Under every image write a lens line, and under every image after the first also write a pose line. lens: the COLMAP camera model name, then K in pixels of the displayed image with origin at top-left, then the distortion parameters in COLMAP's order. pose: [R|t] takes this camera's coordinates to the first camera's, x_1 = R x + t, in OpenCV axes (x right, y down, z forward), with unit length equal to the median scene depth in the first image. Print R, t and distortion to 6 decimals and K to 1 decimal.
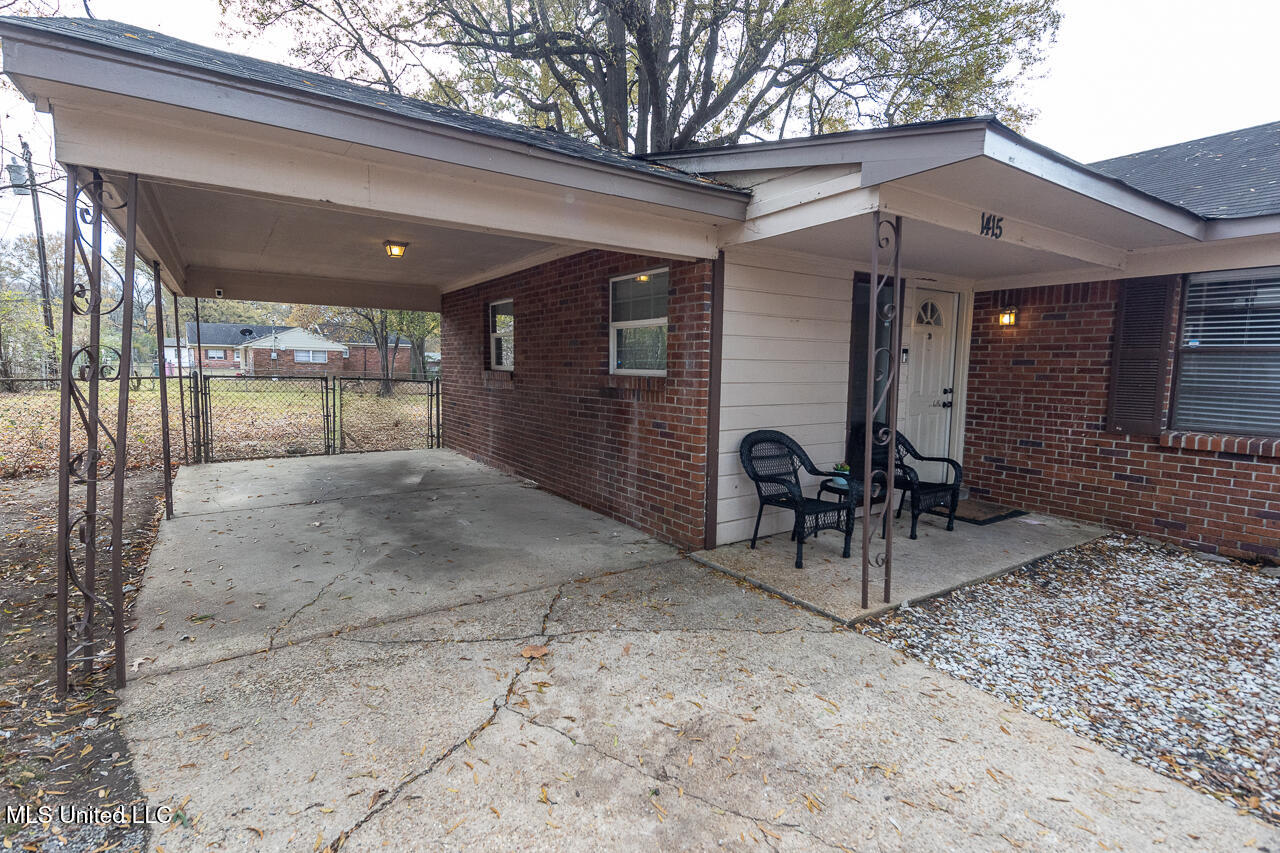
lens RADIAL K [[606.5, 0, 640.0], [0, 606.5, 426.5], [0, 0, 1]] dist [0.062619, -0.032975]
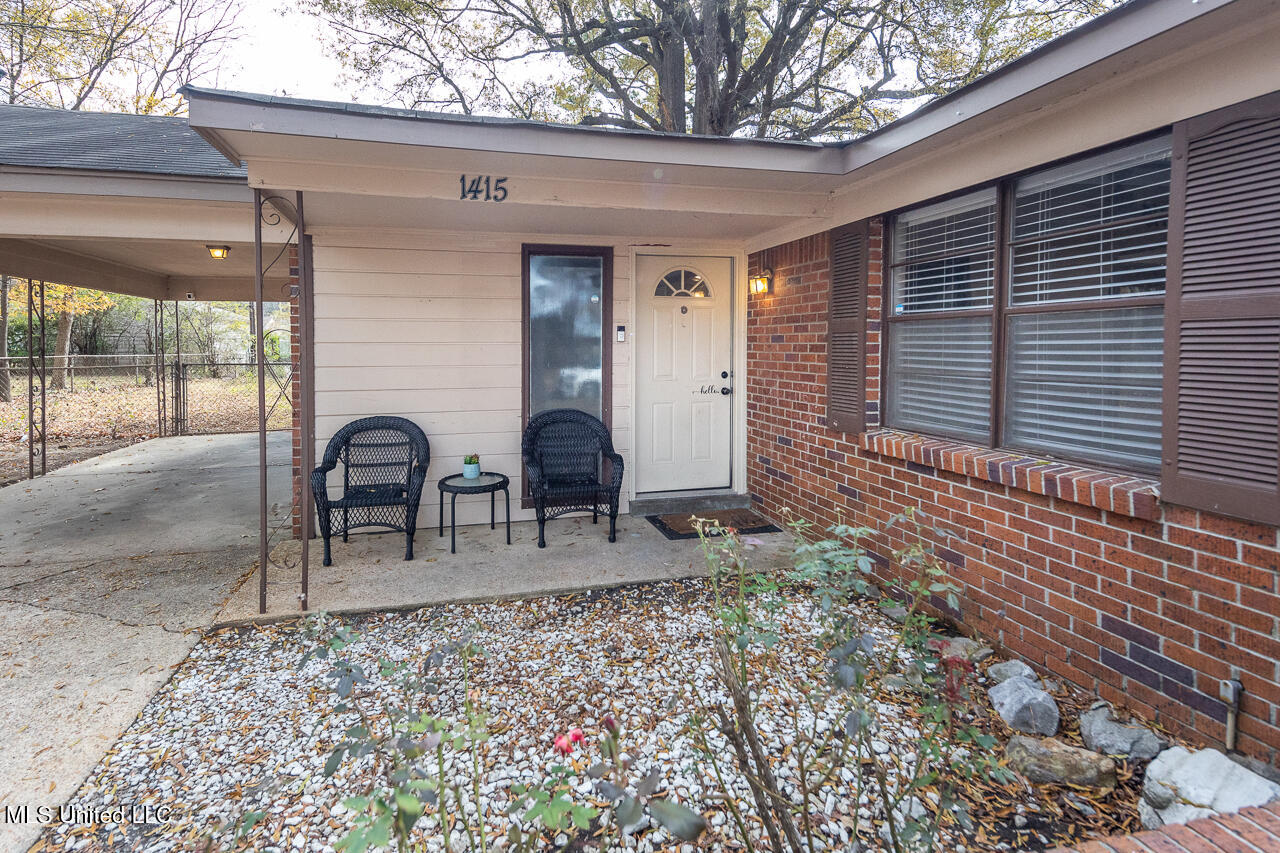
lens RADIAL K [[641.7, 0, 637.0], [0, 641.7, 371.1], [0, 0, 1]] dist [0.020211, -0.000802]
pose [[0.935463, -0.005344, -0.353386, 0.794297], [-0.016895, 0.998066, -0.059818, -0.009855], [0.353022, 0.061928, 0.933563, 0.175799]]
